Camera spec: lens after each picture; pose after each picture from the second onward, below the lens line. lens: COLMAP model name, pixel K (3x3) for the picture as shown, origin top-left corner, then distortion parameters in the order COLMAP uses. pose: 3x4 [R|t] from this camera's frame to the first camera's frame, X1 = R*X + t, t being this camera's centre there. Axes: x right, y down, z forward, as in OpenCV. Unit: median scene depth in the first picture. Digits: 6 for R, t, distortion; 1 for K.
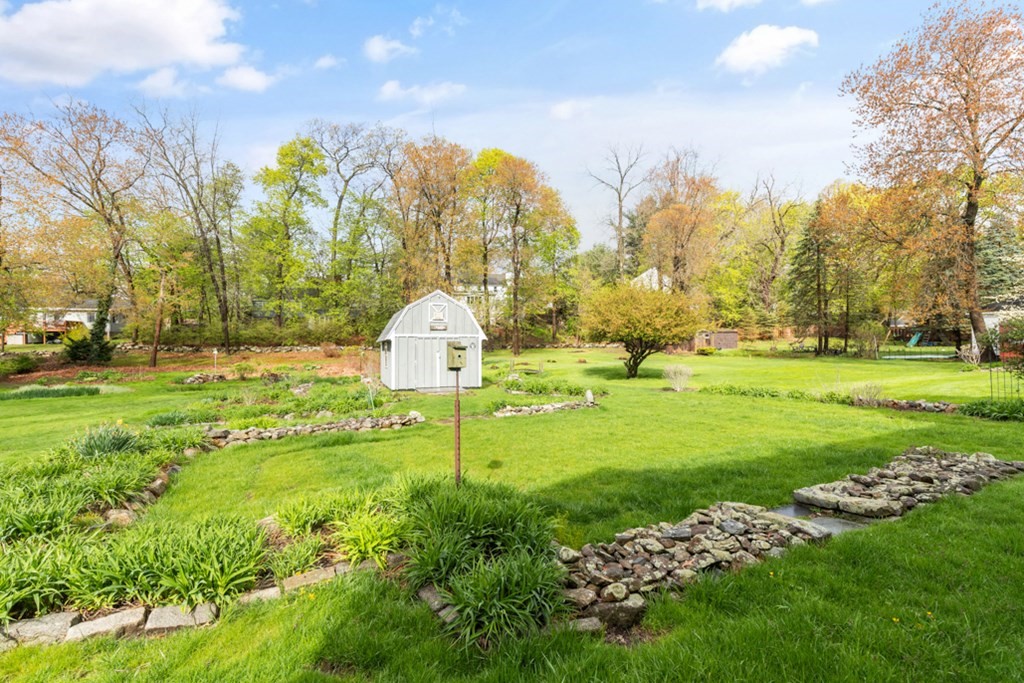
lens RADIAL K [[467.7, 0, 514.0], [0, 467.7, 342.6], [0, 0, 1]] dist [0.000045, 0.000832]
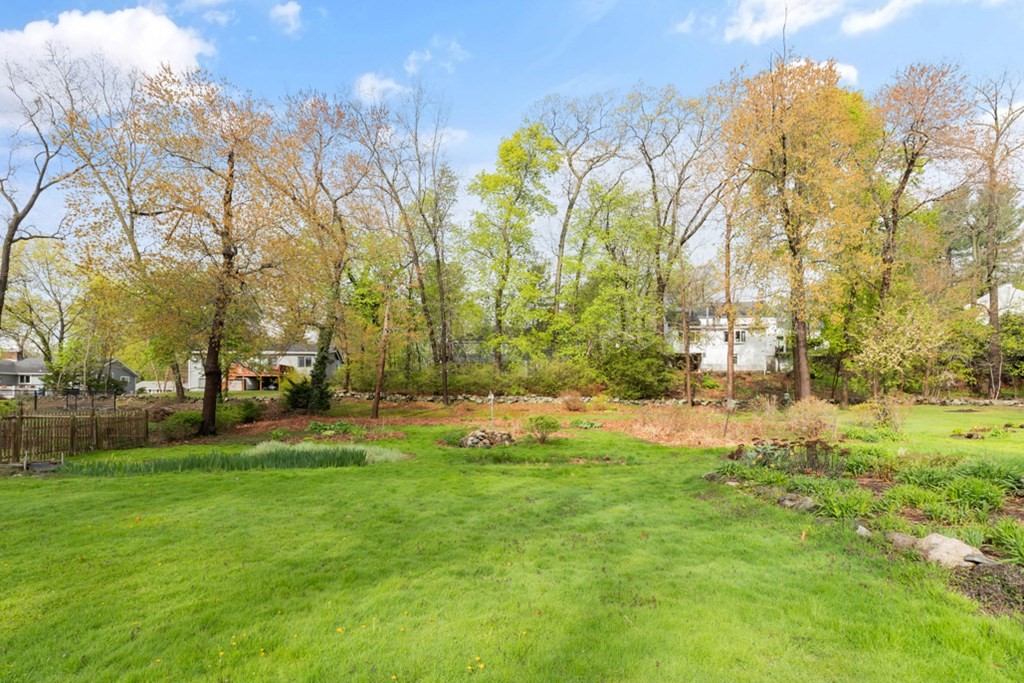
lens RADIAL K [[486.9, 0, 505.2], [0, 486.9, 416.0], [0, 0, 1]] dist [0.002056, 0.000614]
pose [[0.954390, 0.023520, -0.297635, -0.256489], [-0.014136, 0.999334, 0.033640, 0.014317], [0.298228, -0.027898, 0.954087, 0.225931]]
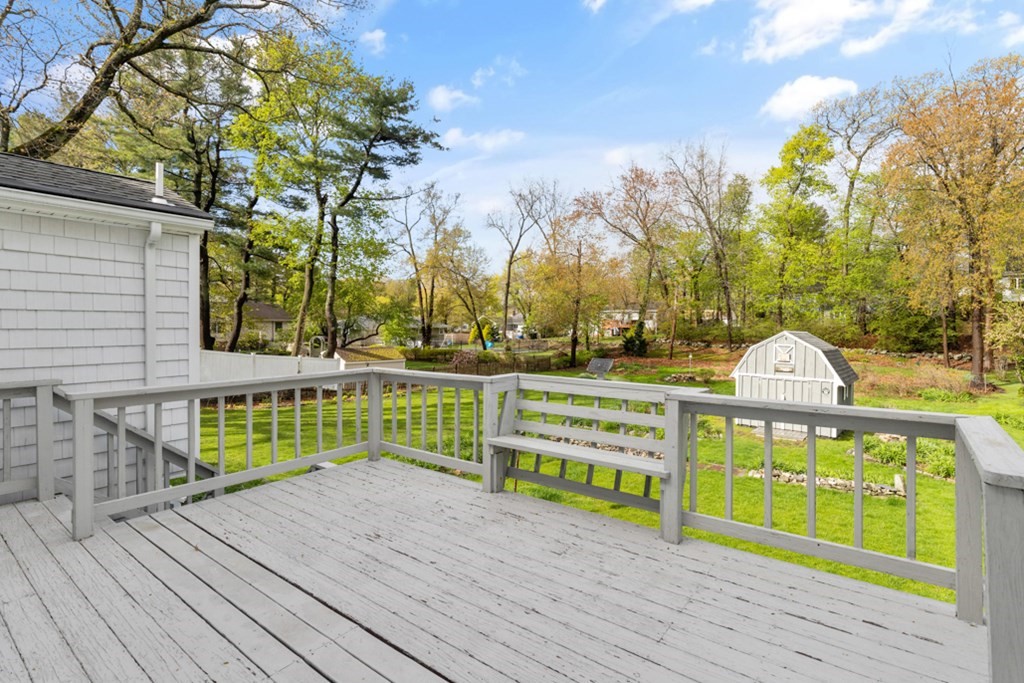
lens RADIAL K [[486.9, 0, 518.3], [0, 486.9, 329.3], [0, 0, 1]] dist [0.002056, 0.000614]
pose [[0.483591, 0.019827, -0.875069, 0.149100], [-0.007764, 0.999801, 0.018362, -0.041856], [0.875259, -0.002085, 0.483649, 0.000657]]
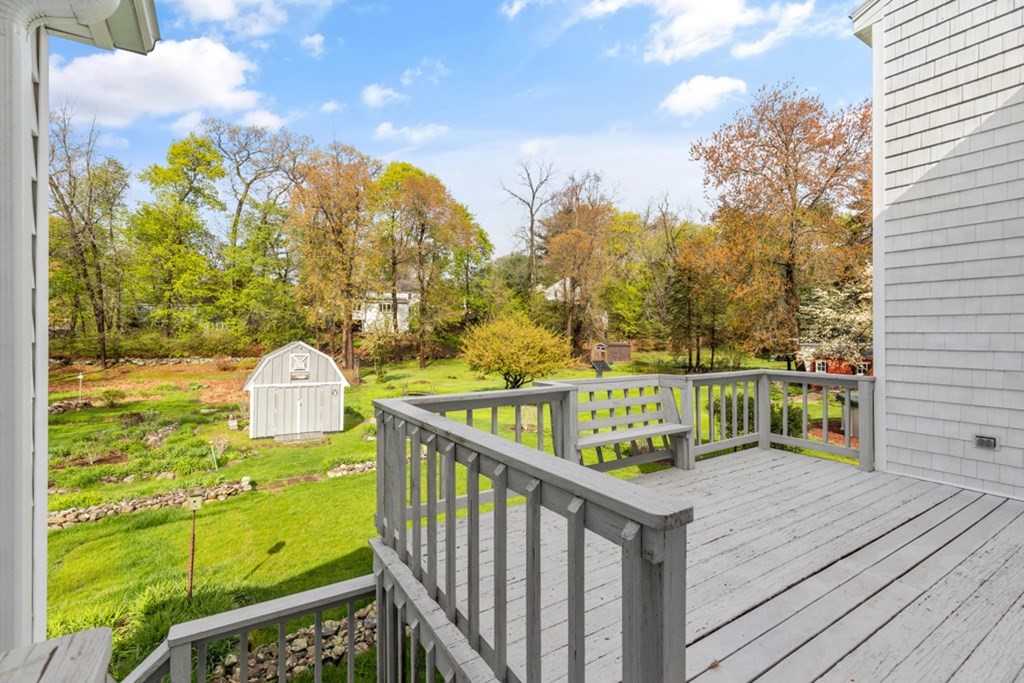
lens RADIAL K [[467.7, 0, 517.8], [0, 467.7, 338.0], [0, 0, 1]] dist [0.000045, 0.000832]
pose [[0.987884, 0.010577, 0.154830, 0.052012], [-0.010658, 0.999943, -0.000304, -0.040048], [-0.154825, -0.001350, 0.987941, -0.042067]]
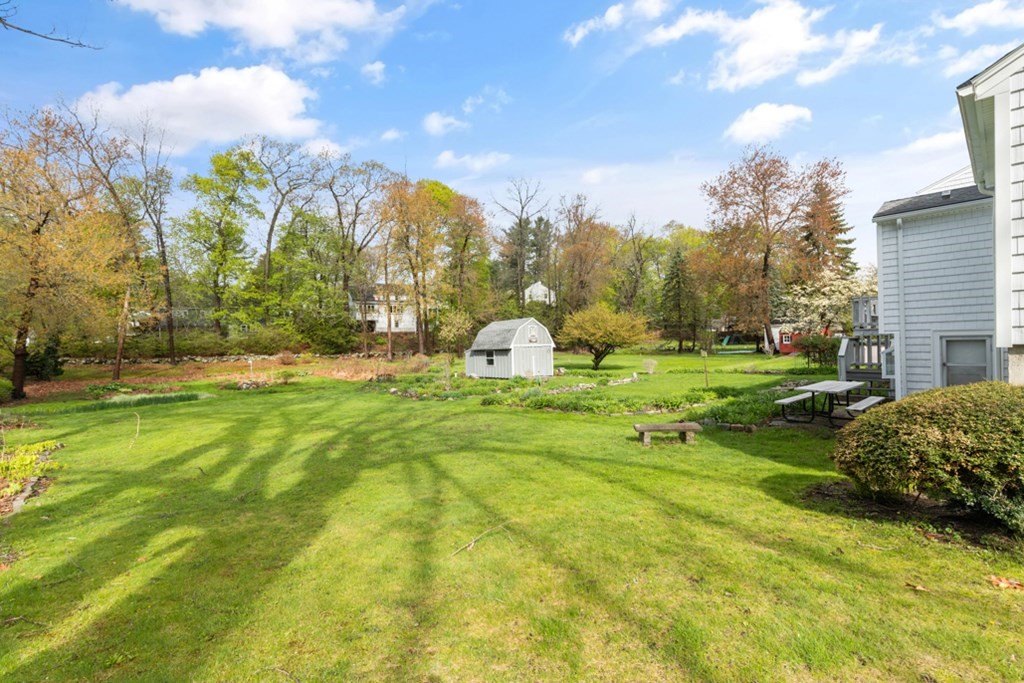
lens RADIAL K [[486.9, 0, 516.1], [0, 486.9, 336.1], [0, 0, 1]] dist [0.002056, 0.000614]
pose [[0.945057, -0.010717, 0.326729, -0.252367], [0.016941, 0.999725, -0.016210, -0.006833], [-0.326465, 0.020854, 0.944979, -0.205707]]
